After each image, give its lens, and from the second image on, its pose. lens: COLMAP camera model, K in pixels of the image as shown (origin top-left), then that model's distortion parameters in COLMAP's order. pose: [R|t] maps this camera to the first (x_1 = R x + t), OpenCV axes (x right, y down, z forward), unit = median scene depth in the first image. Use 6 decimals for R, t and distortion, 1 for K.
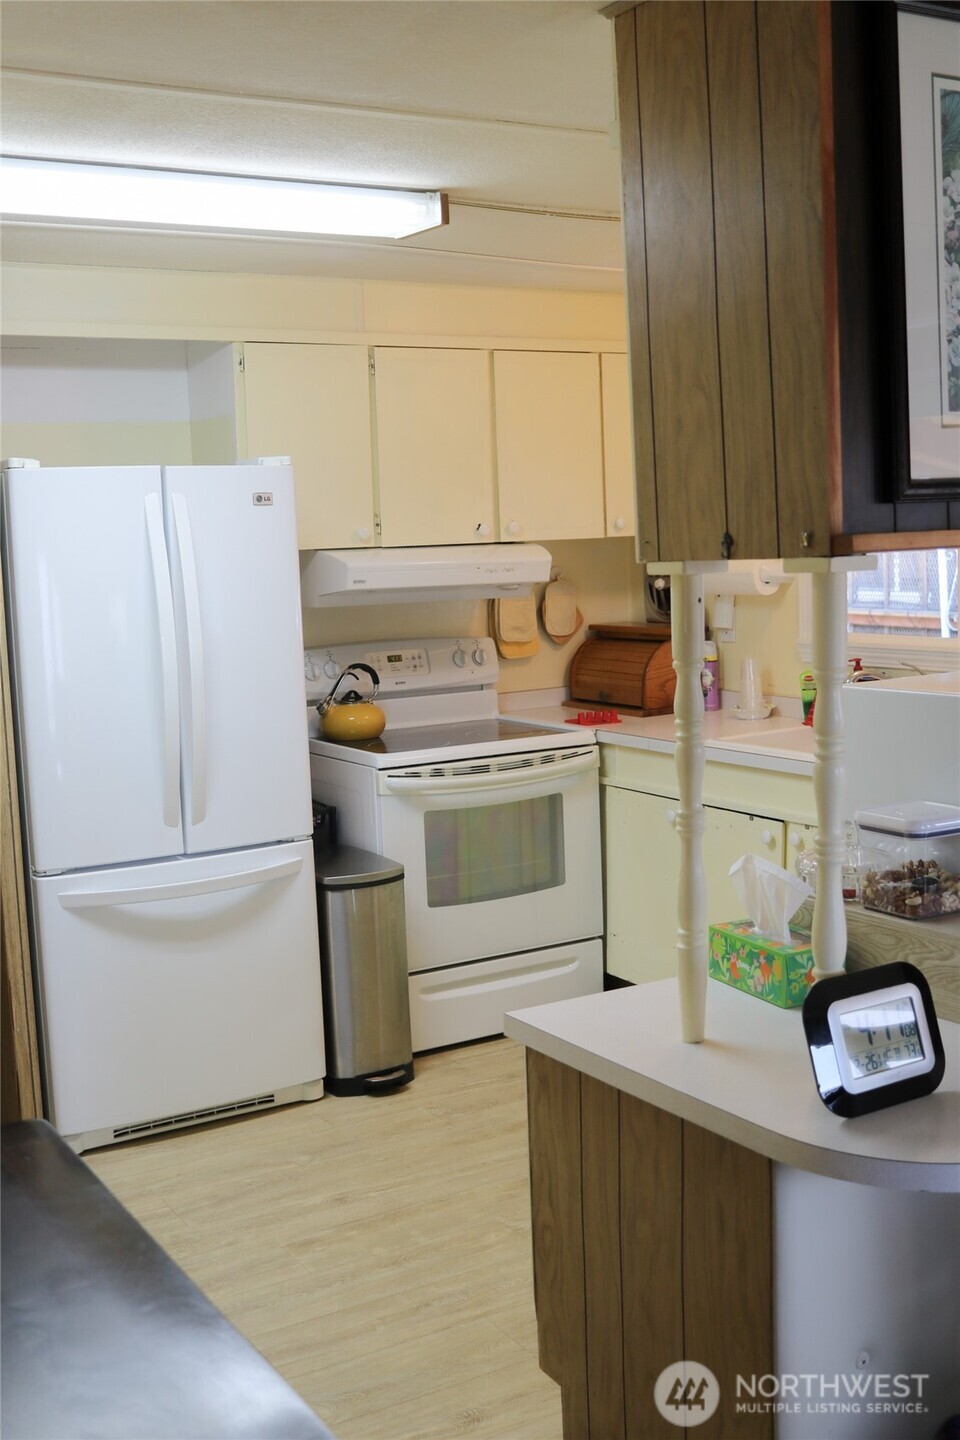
lens RADIAL K [[1631.4, 0, 480.7], [0, 1631.4, 718.5], [0, 0, 1]] dist [-0.073757, 0.000000]
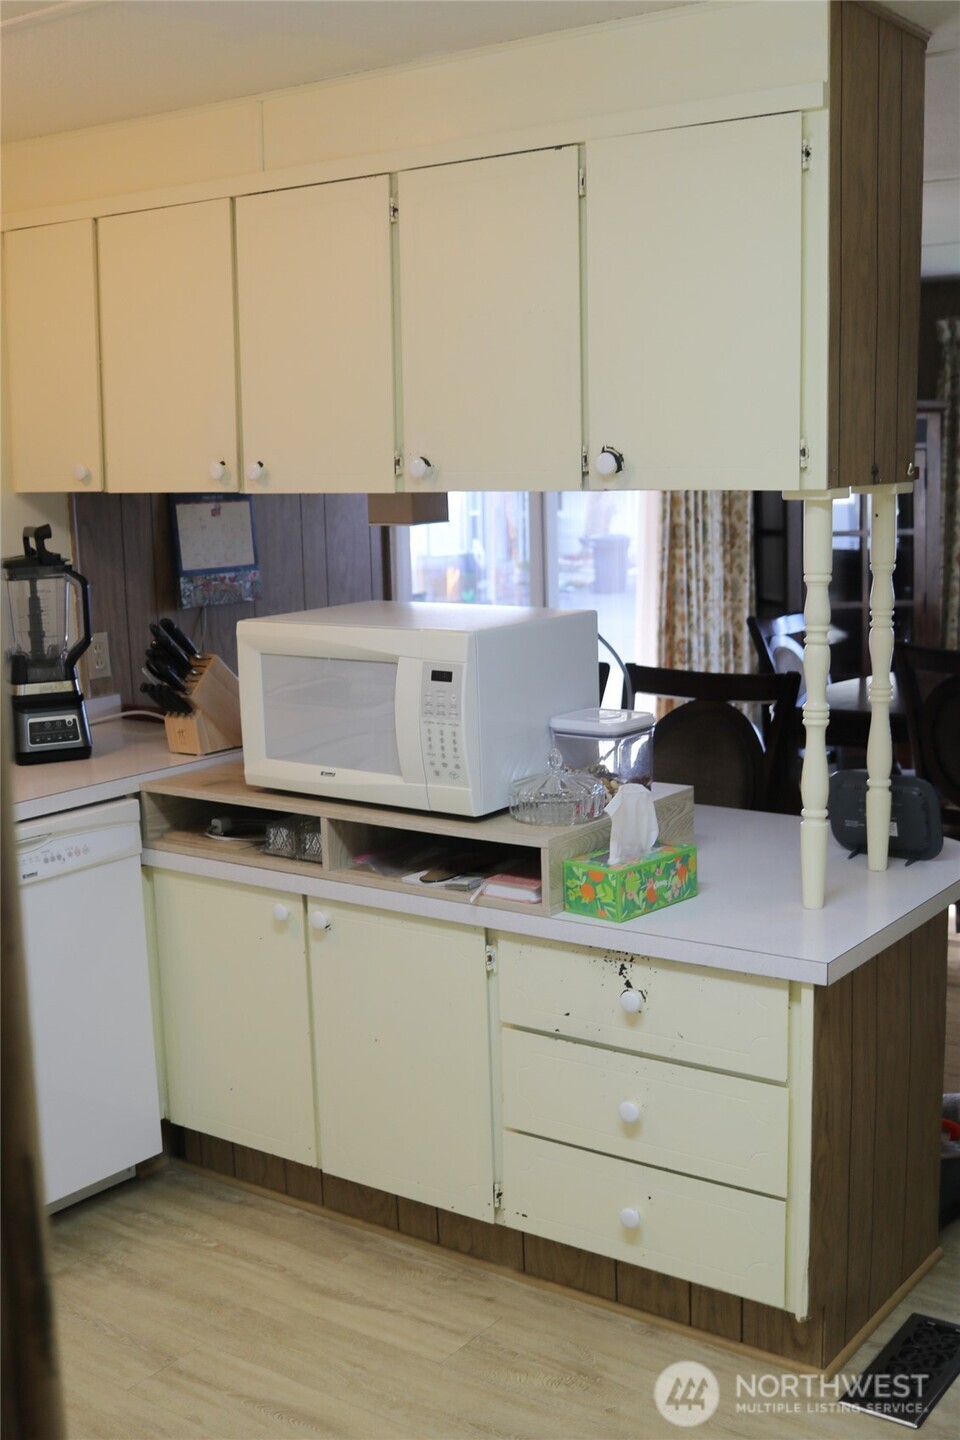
lens RADIAL K [[1631.4, 0, 481.0], [0, 1631.4, 722.3], [0, 0, 1]] dist [-0.073757, 0.000000]
pose [[-0.373604, -0.114319, 0.920517, -0.757973], [0.142123, 0.973604, 0.178594, -0.155645], [-0.916636, 0.197550, -0.347495, 1.458657]]
